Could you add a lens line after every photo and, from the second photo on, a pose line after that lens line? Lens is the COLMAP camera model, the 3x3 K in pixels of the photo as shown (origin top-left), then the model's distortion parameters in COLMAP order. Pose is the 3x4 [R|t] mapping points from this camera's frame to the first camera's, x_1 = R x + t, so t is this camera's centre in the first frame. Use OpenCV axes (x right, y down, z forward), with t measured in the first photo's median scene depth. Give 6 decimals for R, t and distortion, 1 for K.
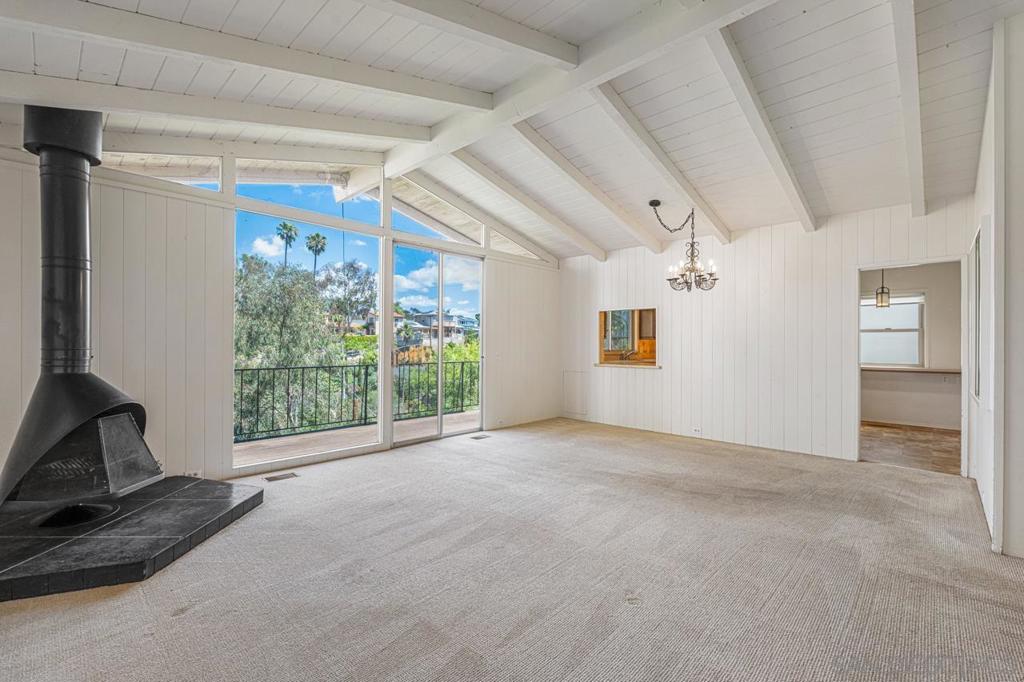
lens RADIAL K [[447.9, 0, 512.0], [0, 447.9, 341.0], [0, 0, 1]] dist [-0.000471, 0.000155]
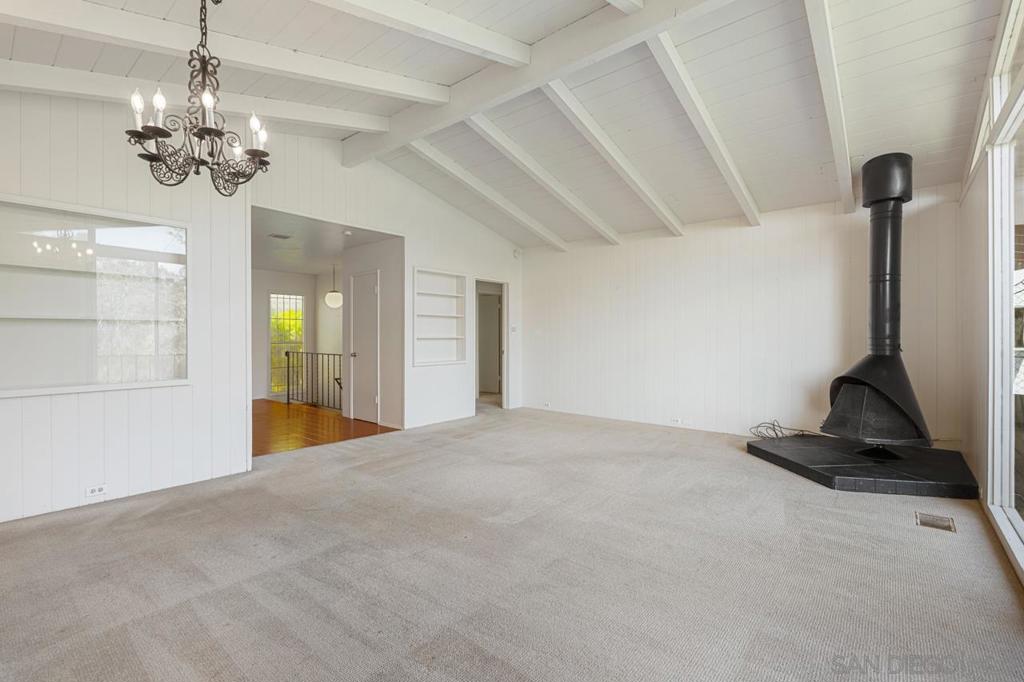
lens RADIAL K [[447.9, 0, 512.0], [0, 447.9, 341.0], [0, 0, 1]] dist [-0.000471, 0.000155]
pose [[-0.996842, -0.004890, -0.079255, 0.193702], [-0.004691, 0.999985, -0.002701, 0.021183], [0.079267, -0.002321, -0.996851, 1.533666]]
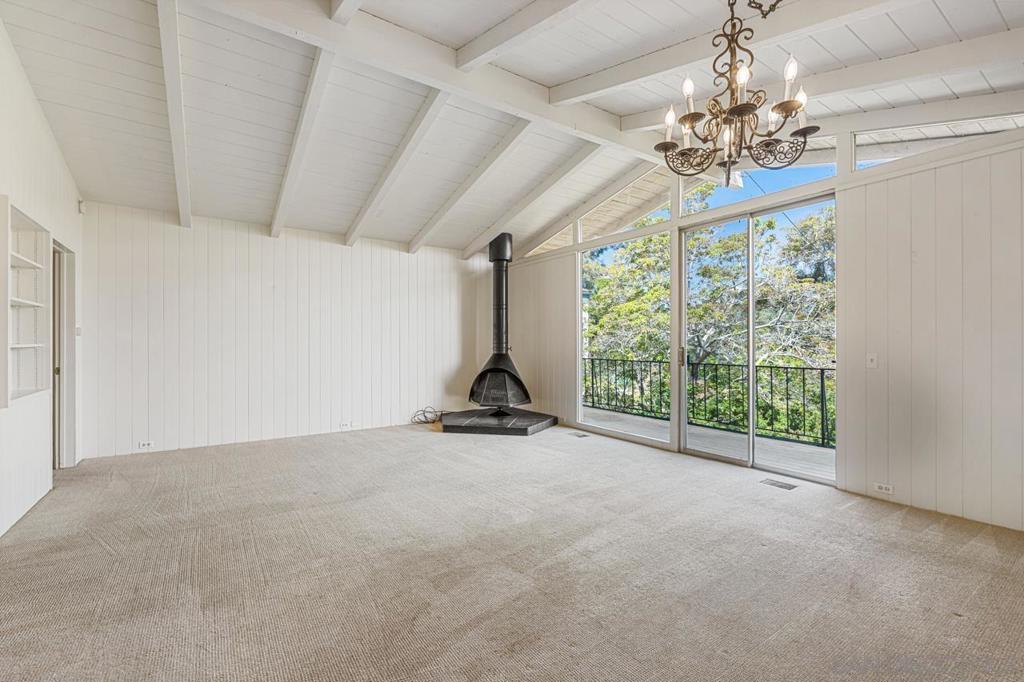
lens RADIAL K [[447.9, 0, 512.0], [0, 447.9, 341.0], [0, 0, 1]] dist [-0.000471, 0.000155]
pose [[-0.192434, -0.006448, -0.981289, 0.850900], [0.008563, 0.999929, -0.008250, 0.014609], [0.981273, -0.009990, -0.192365, 0.992624]]
